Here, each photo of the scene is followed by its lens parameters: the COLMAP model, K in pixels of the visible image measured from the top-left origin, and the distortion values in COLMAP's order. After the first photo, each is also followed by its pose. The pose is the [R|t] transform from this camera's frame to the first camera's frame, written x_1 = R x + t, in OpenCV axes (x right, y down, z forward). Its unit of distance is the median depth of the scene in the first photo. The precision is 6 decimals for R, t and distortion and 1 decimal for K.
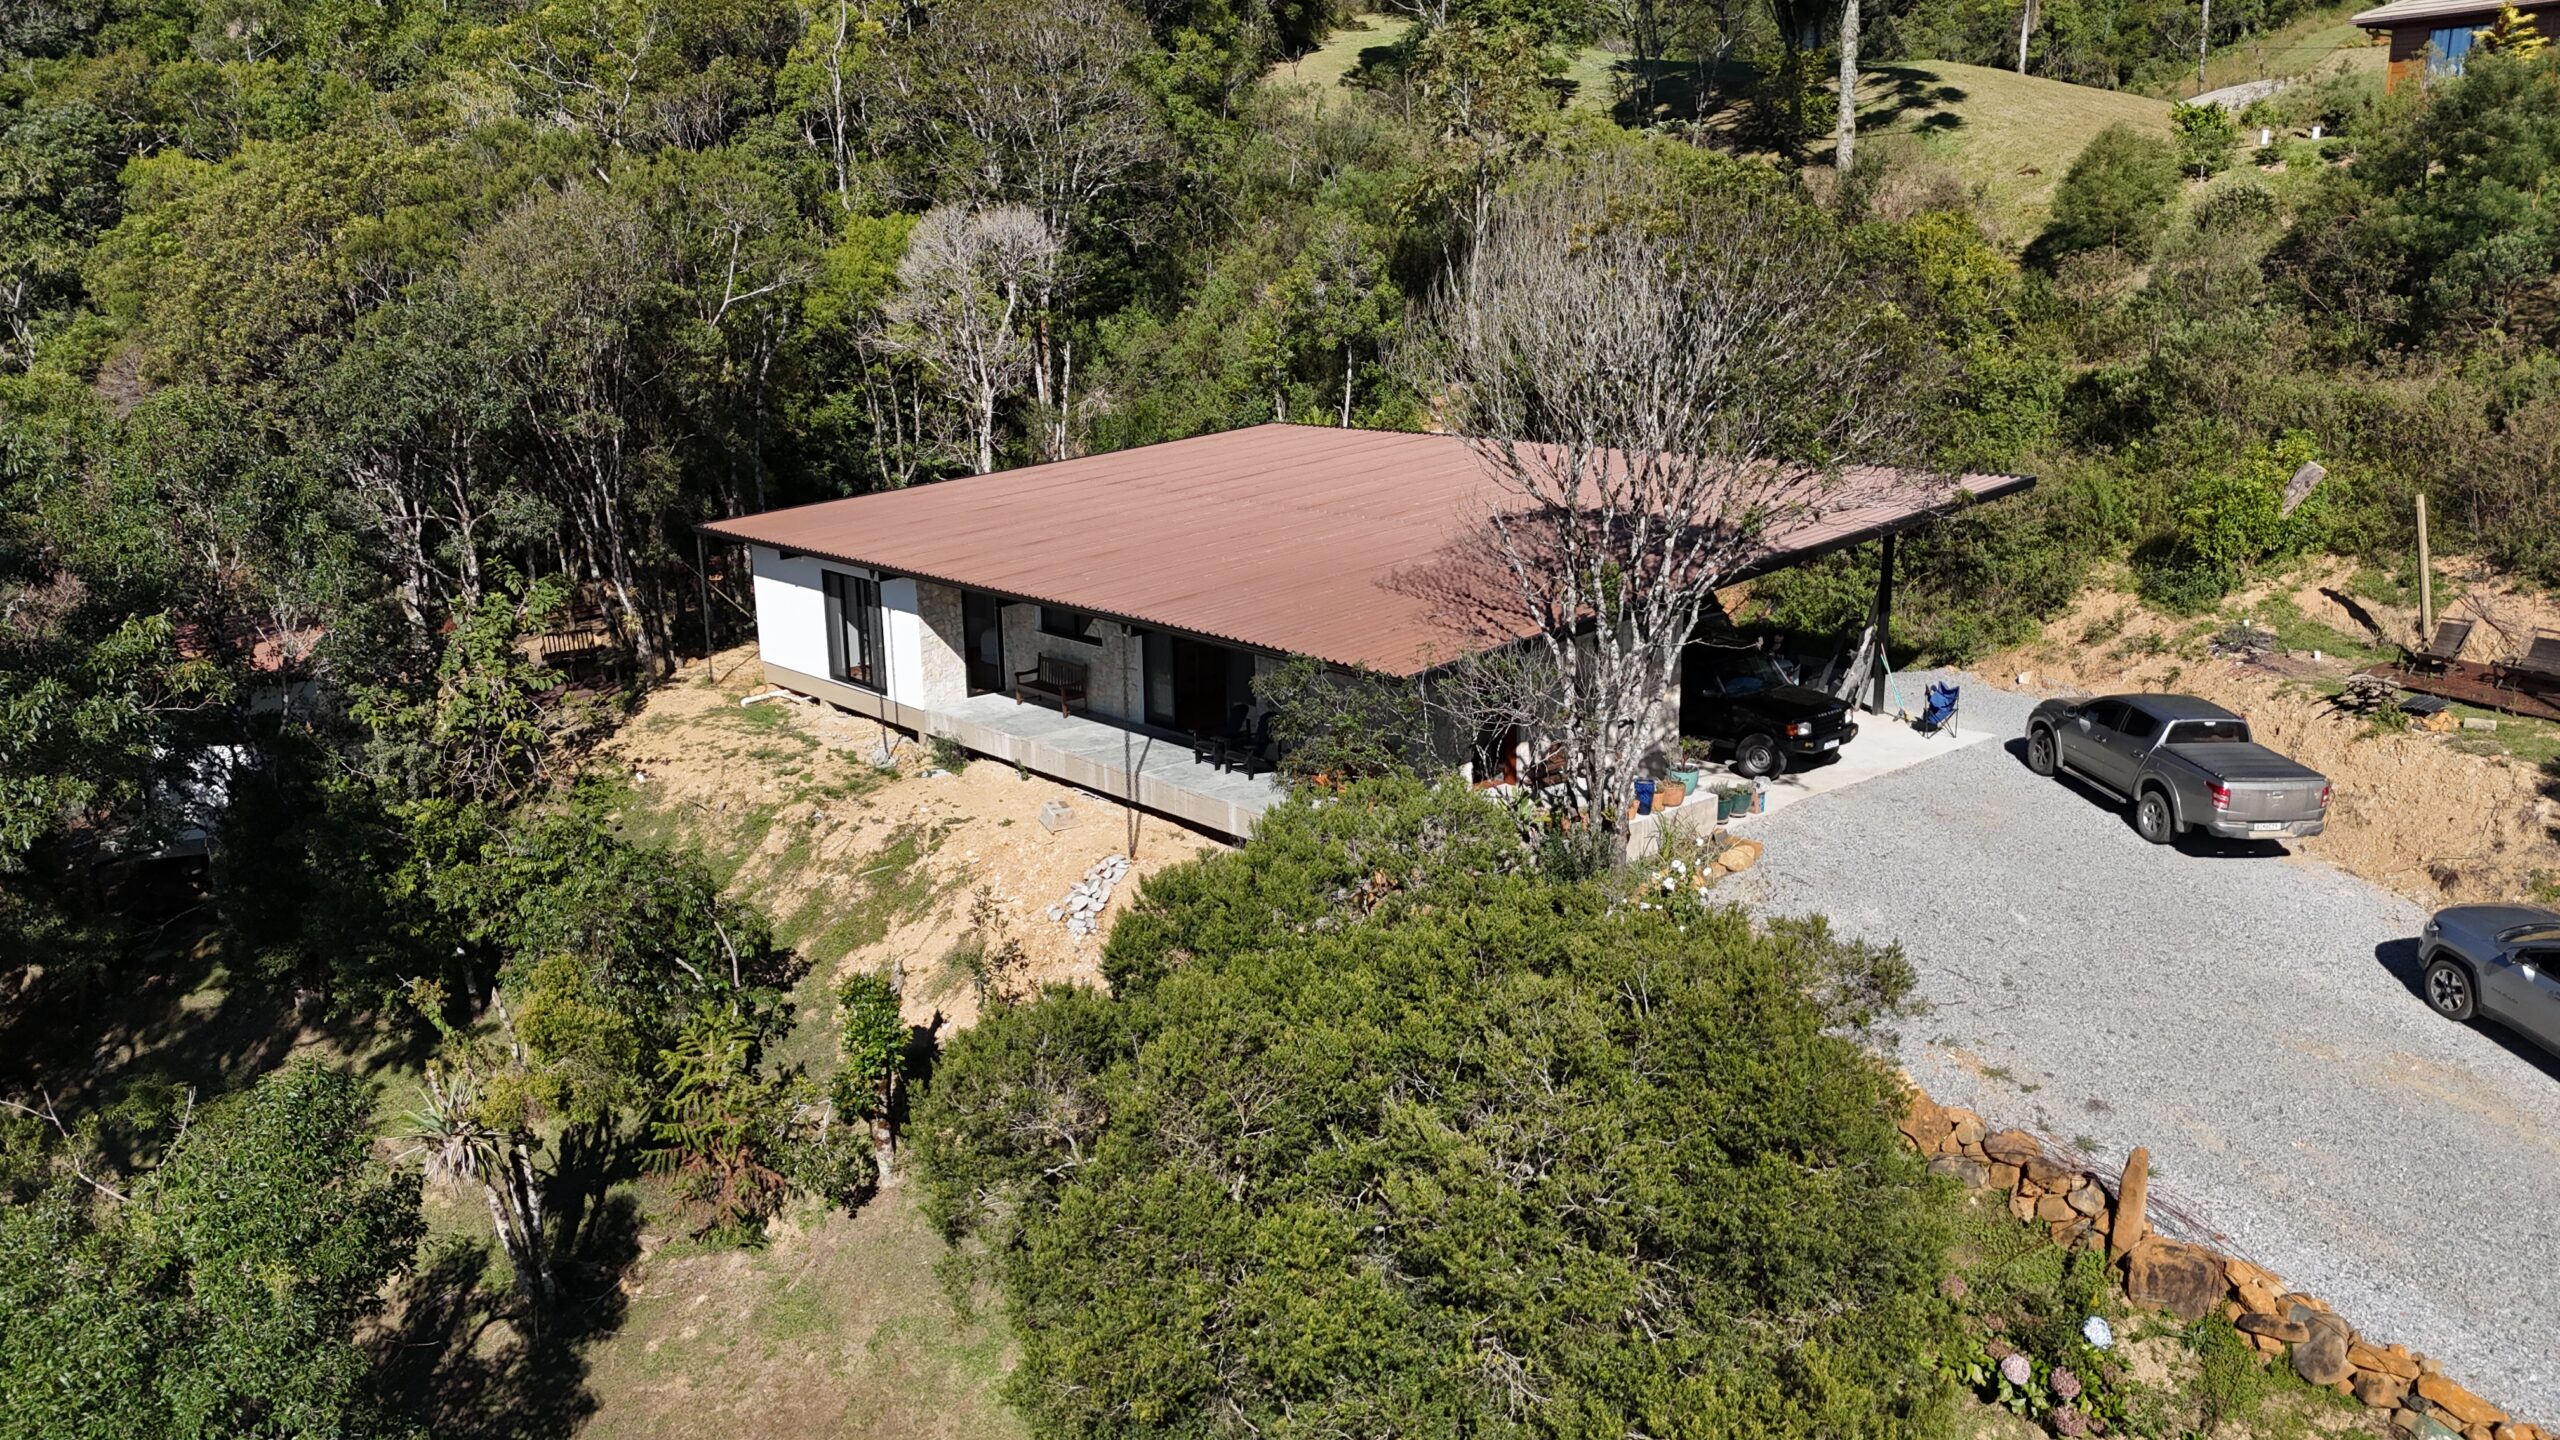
lens RADIAL K [[1876.3, 0, 1280.0], [0, 1876.3, 720.0], [0, 0, 1]] dist [0.068203, -0.136682]
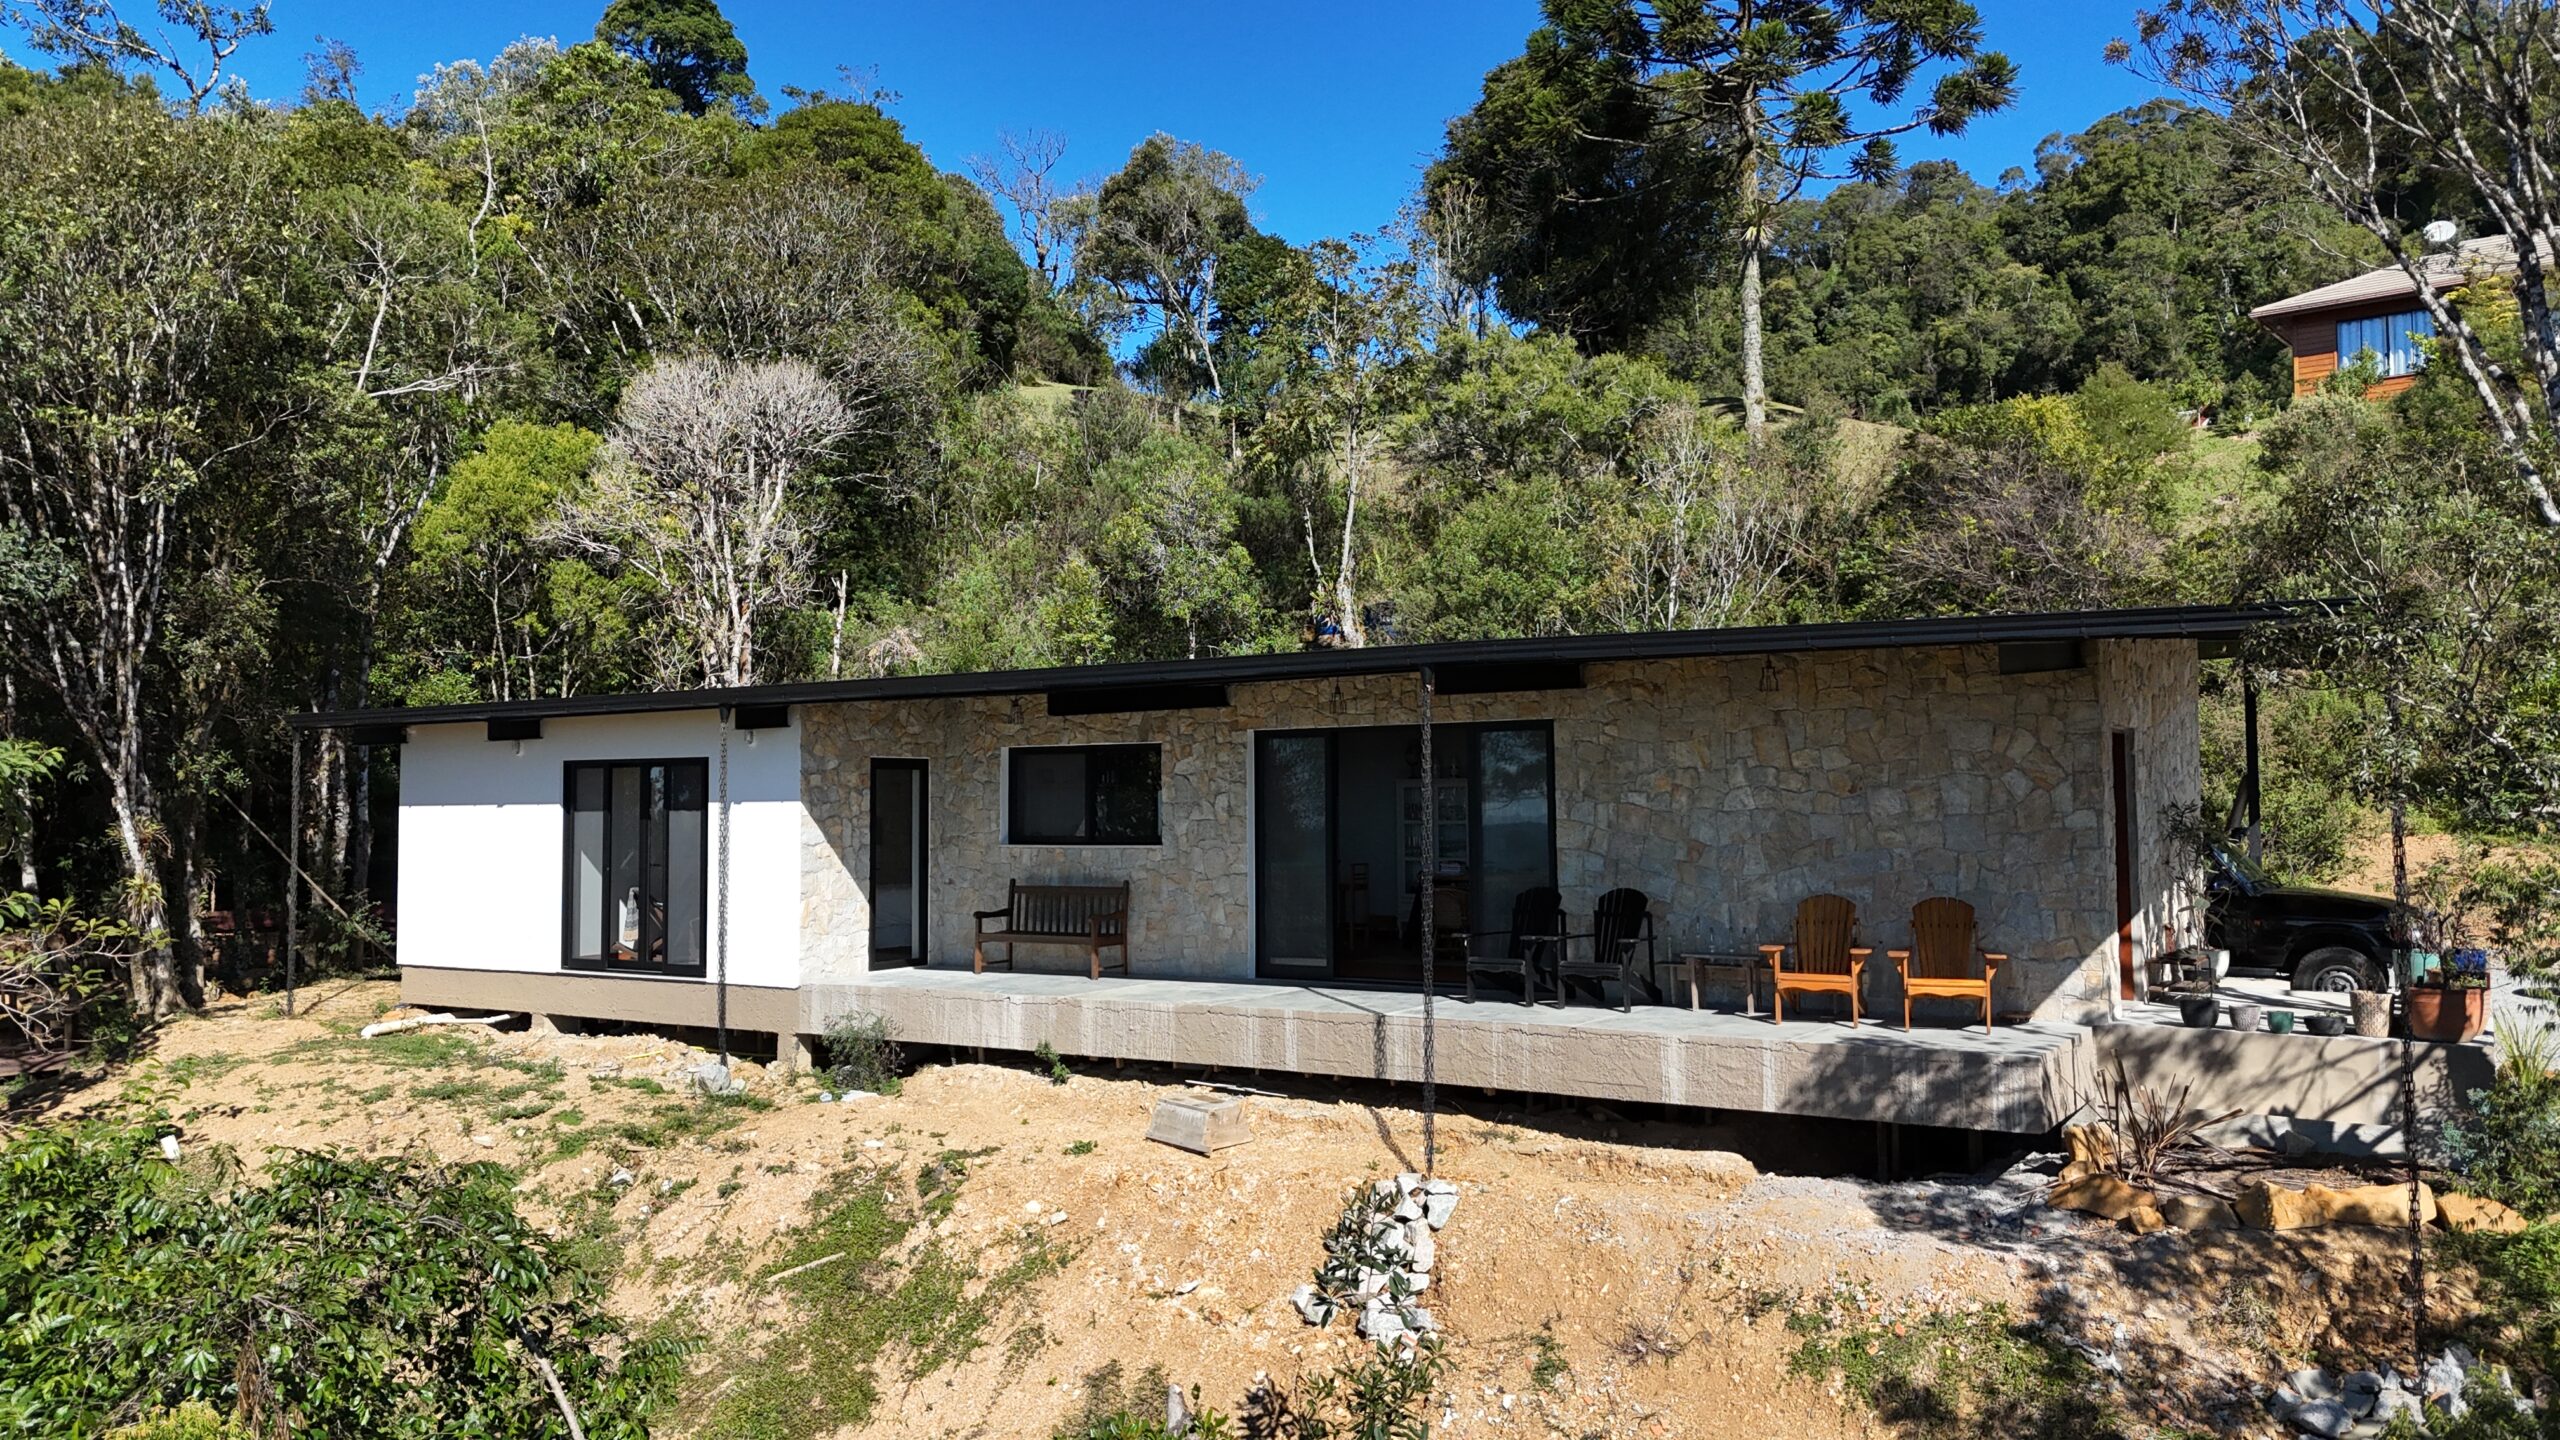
lens RADIAL K [[1876.3, 0, 1280.0], [0, 1876.3, 720.0], [0, 0, 1]] dist [0.068203, -0.136682]
pose [[0.959729, 0.018236, 0.280335, -0.211471], [0.064889, 0.956516, -0.284371, 0.081615], [-0.273331, 0.291109, 0.916813, 0.472093]]
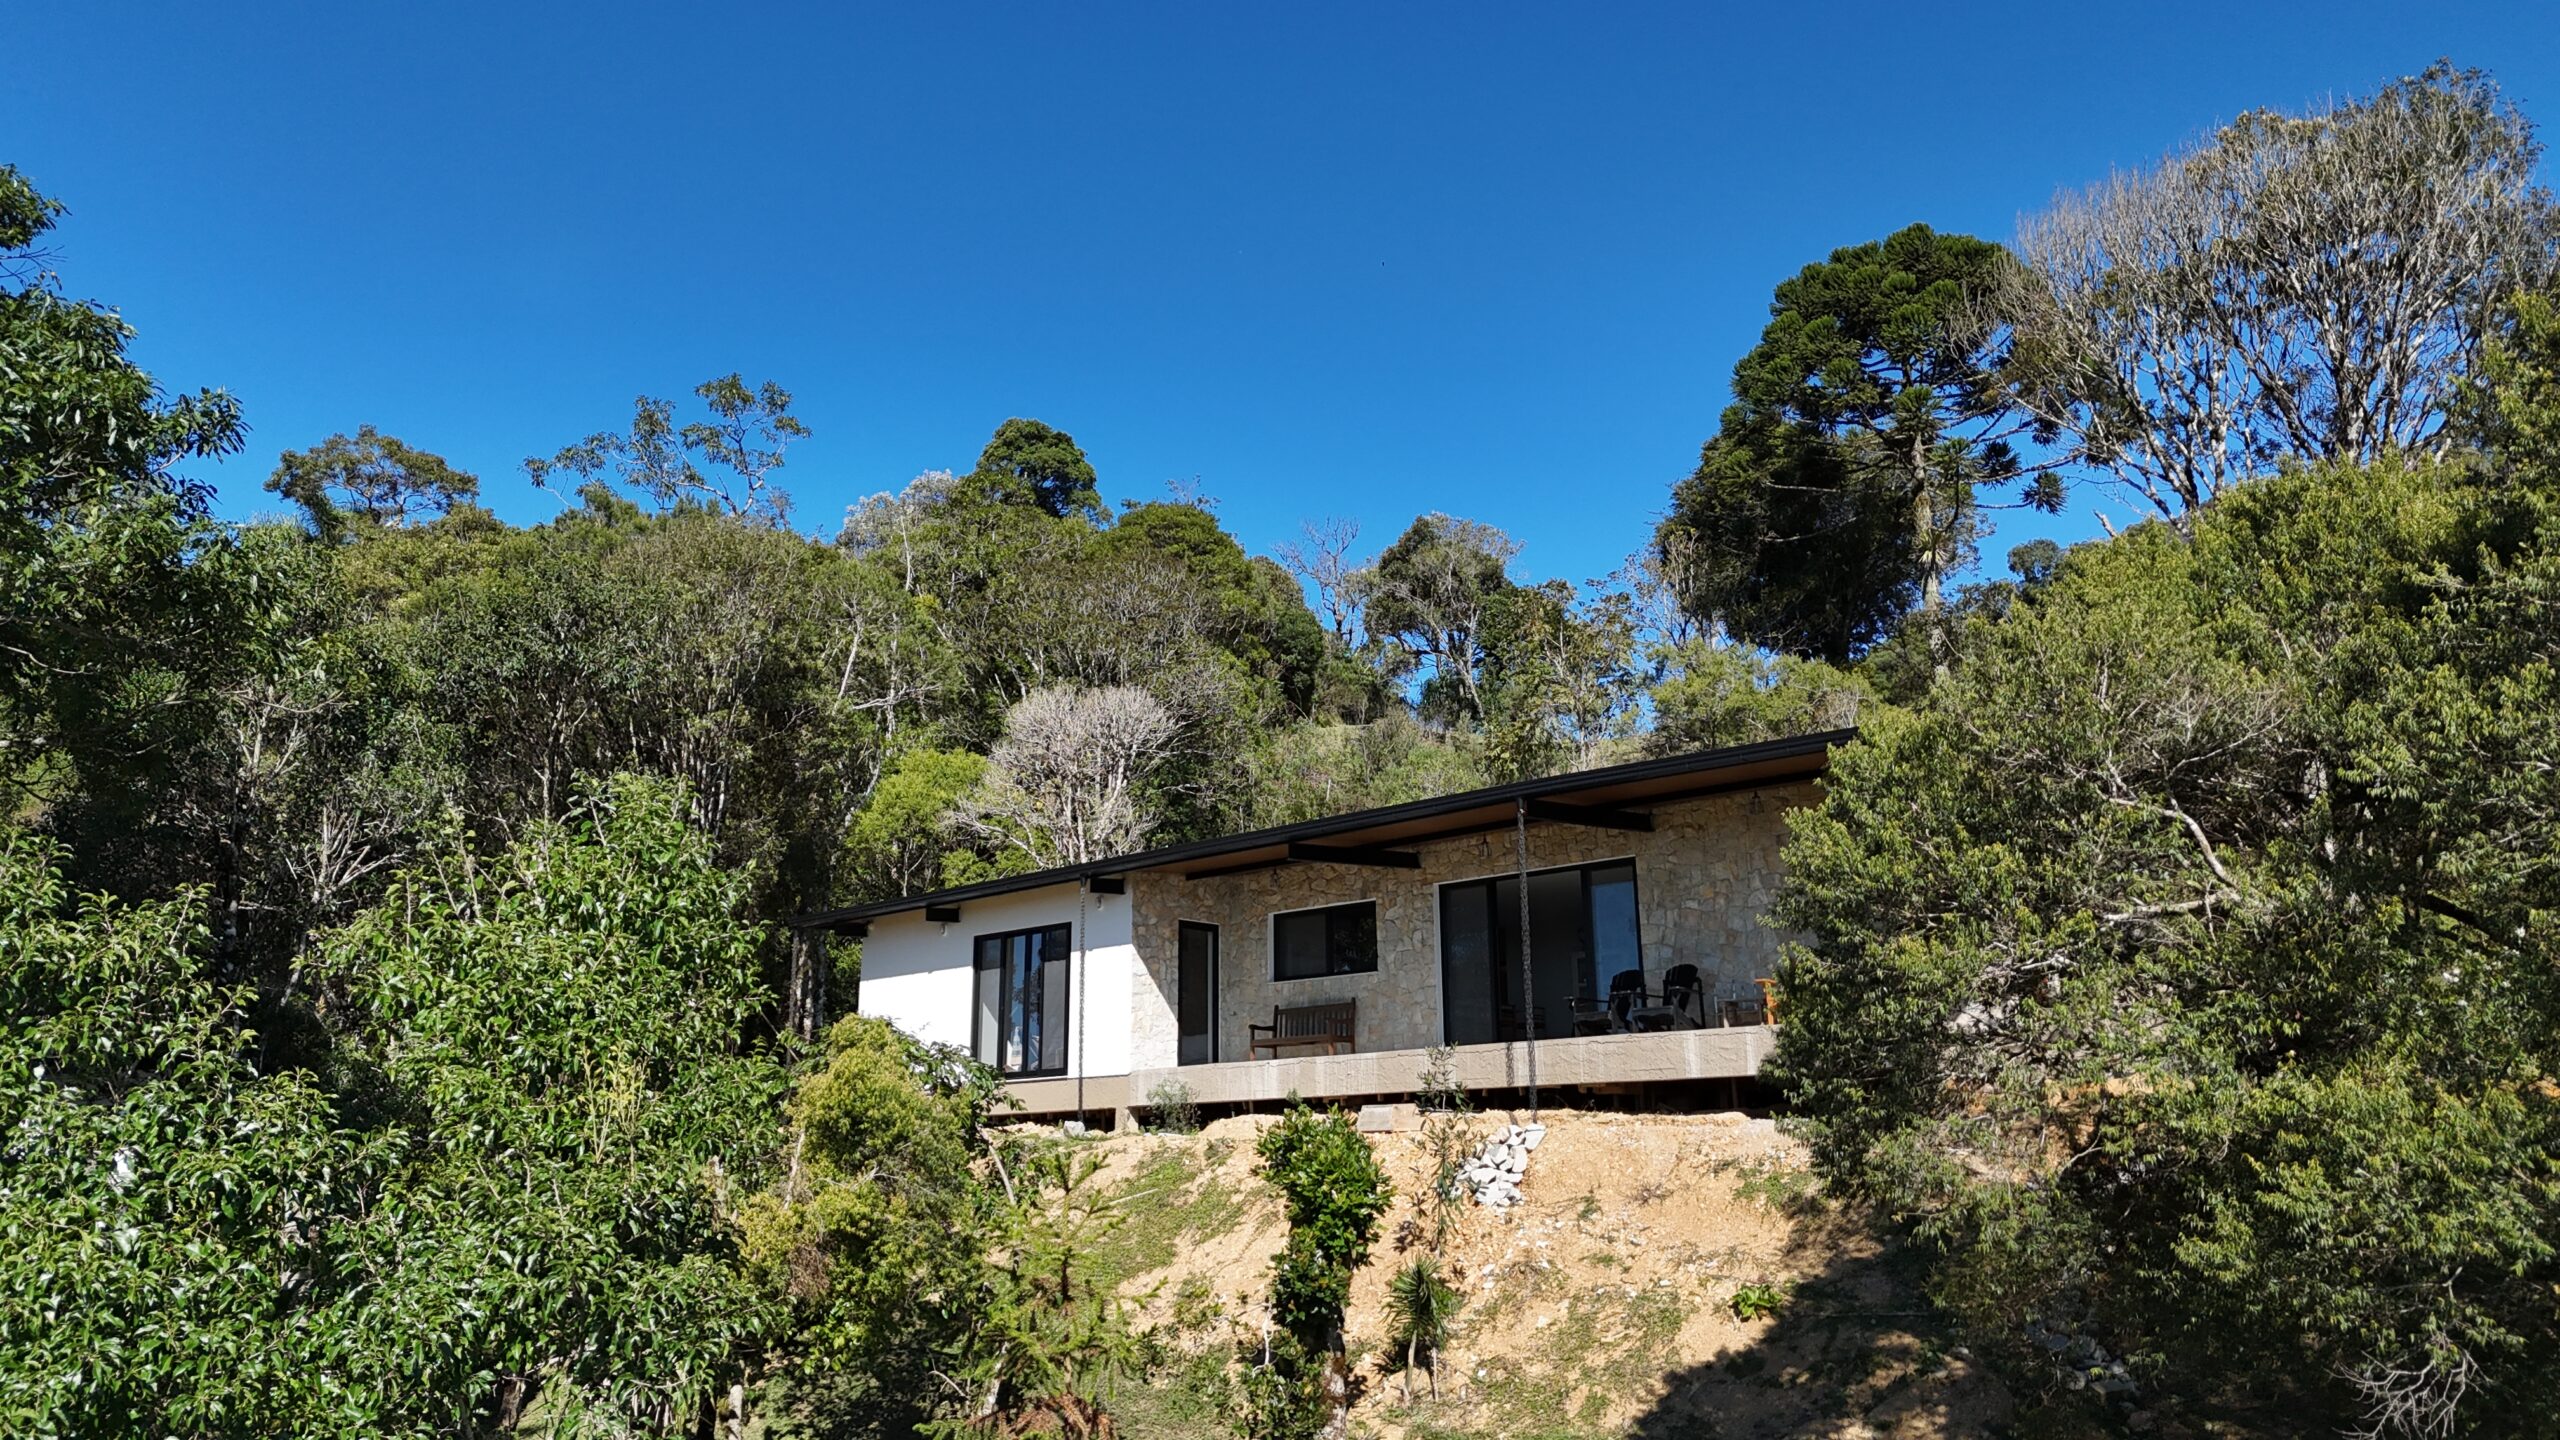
lens RADIAL K [[1876.3, 0, 1280.0], [0, 1876.3, 720.0], [0, 0, 1]] dist [0.068203, -0.136682]
pose [[0.994008, 0.027447, 0.105807, -0.215625], [0.026377, 0.879127, -0.475857, 0.232416], [-0.106079, 0.475797, 0.873135, 0.275639]]
